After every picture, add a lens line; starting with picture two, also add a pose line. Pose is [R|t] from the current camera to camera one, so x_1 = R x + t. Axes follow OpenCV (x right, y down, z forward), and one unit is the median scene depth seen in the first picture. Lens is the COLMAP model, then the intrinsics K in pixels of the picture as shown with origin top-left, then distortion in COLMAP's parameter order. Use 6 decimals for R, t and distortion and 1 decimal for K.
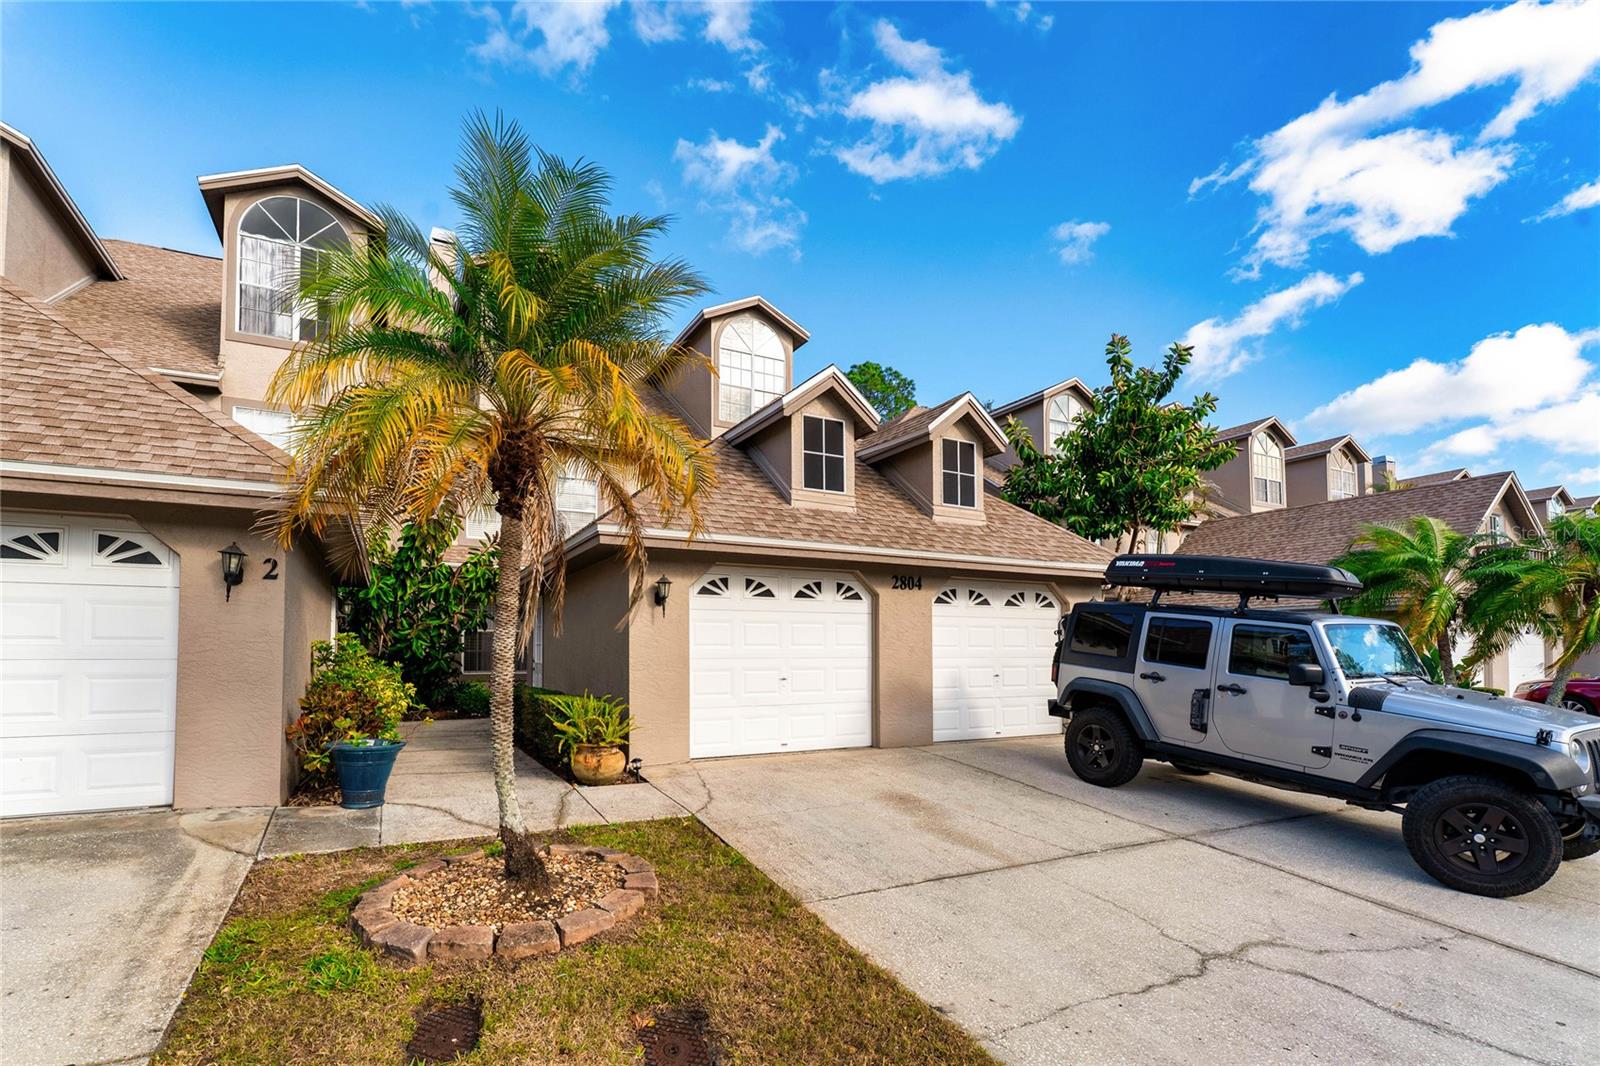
lens RADIAL K [[760.5, 0, 798.1], [0, 760.5, 622.9], [0, 0, 1]] dist [-0.008850, 0.000091]
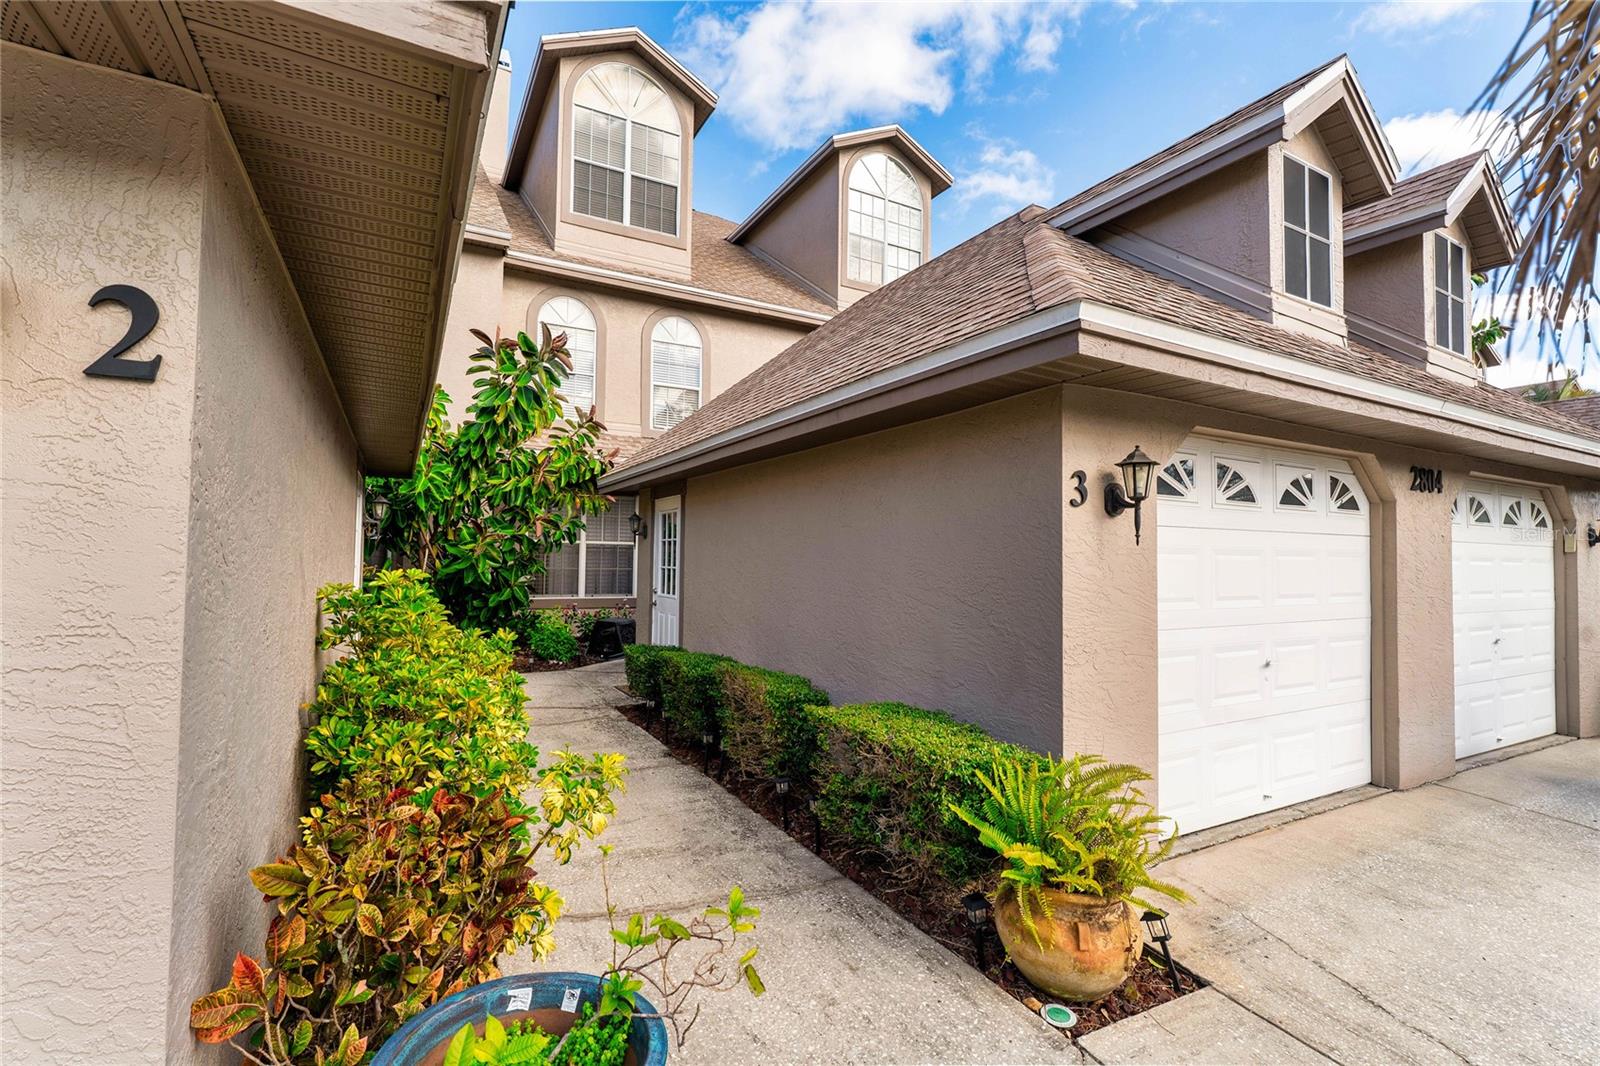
lens RADIAL K [[727.6, 0, 800.0], [0, 727.6, 533.0], [0, 0, 1]] dist [-0.000485, 0.000061]
pose [[0.999872, 0.014927, 0.005759, -0.314765], [-0.014956, 0.999875, 0.005037, -0.011064], [-0.005683, -0.005122, 0.999971, 0.494209]]
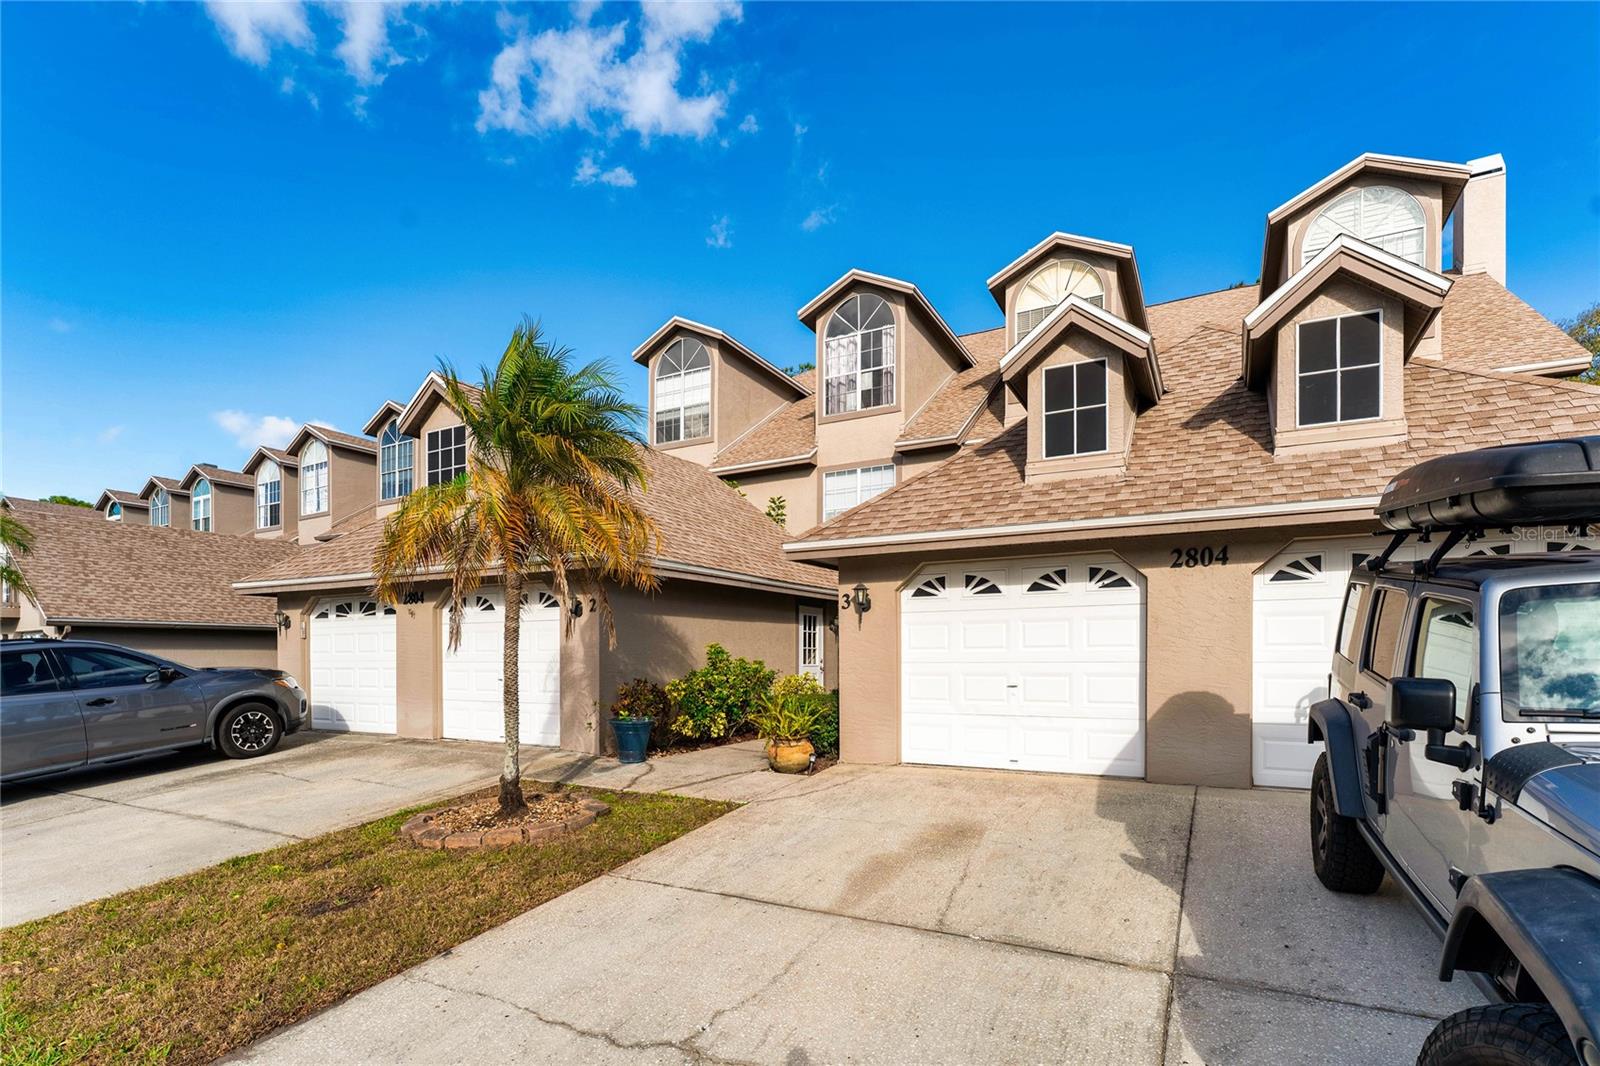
lens RADIAL K [[773.8, 0, 799.7], [0, 773.8, 657.1], [0, 0, 1]] dist [-0.005034, -0.000437]
pose [[0.548182, -0.002662, -0.836355, 0.555630], [0.037871, 0.999048, 0.021642, 0.011472], [0.835501, -0.043537, 0.547761, 0.296144]]
